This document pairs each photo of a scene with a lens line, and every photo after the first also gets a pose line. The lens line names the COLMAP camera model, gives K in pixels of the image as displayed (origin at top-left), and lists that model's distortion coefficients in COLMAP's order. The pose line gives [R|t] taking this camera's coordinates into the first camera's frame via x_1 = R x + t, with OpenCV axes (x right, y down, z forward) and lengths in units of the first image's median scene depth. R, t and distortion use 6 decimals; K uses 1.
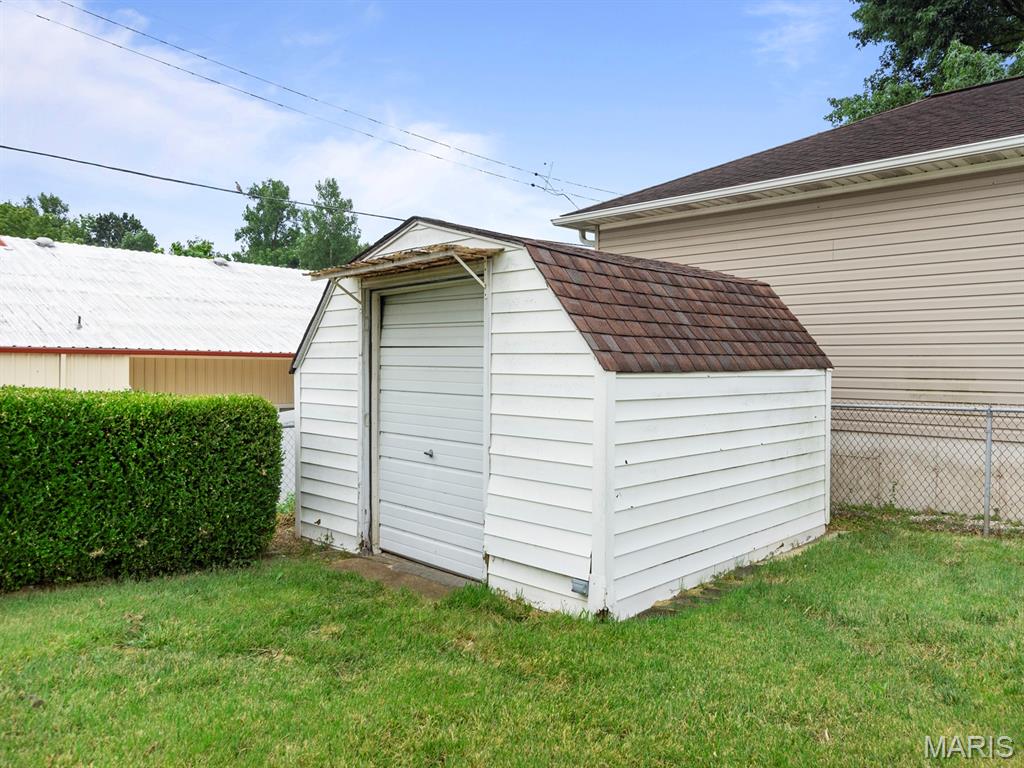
lens RADIAL K [[791.1, 0, 512.0], [0, 791.1, 384.0], [0, 0, 1]] dist [0.001135, 0.000866]
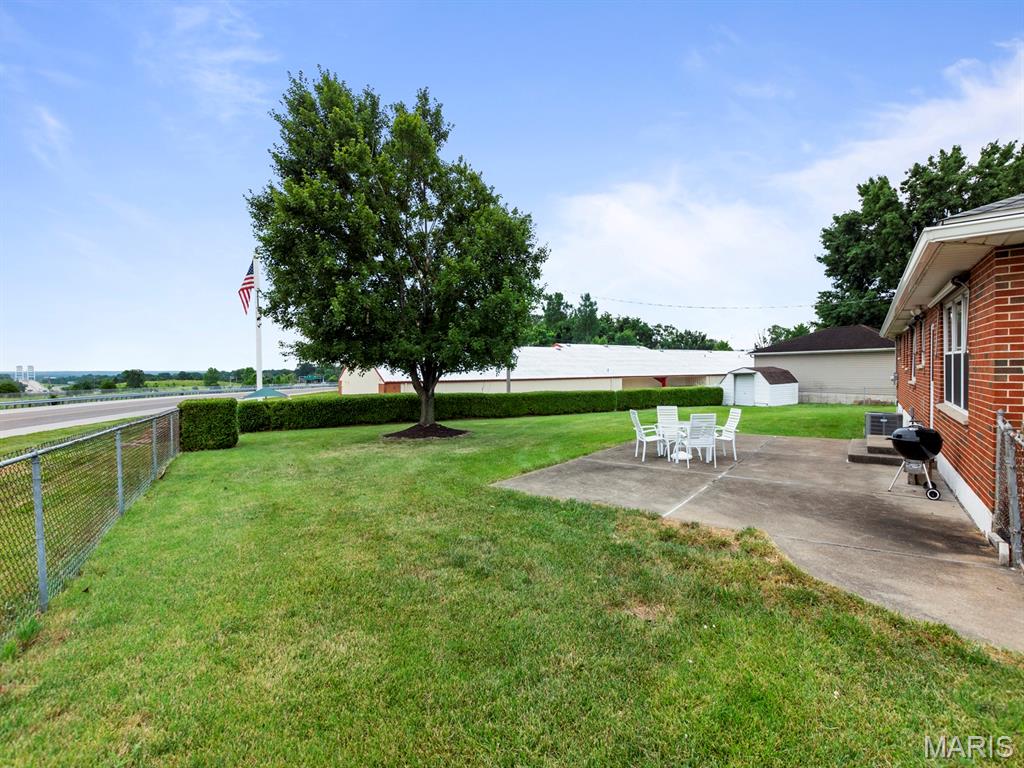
lens RADIAL K [[445.3, 0, 506.8], [0, 445.3, 385.5], [0, 0, 1]] dist [-0.000156, -0.000279]
pose [[0.959319, -0.010640, -0.282125, -0.949643], [0.014699, 0.999817, 0.012274, -0.077979], [0.281942, -0.015922, 0.959299, -3.433105]]
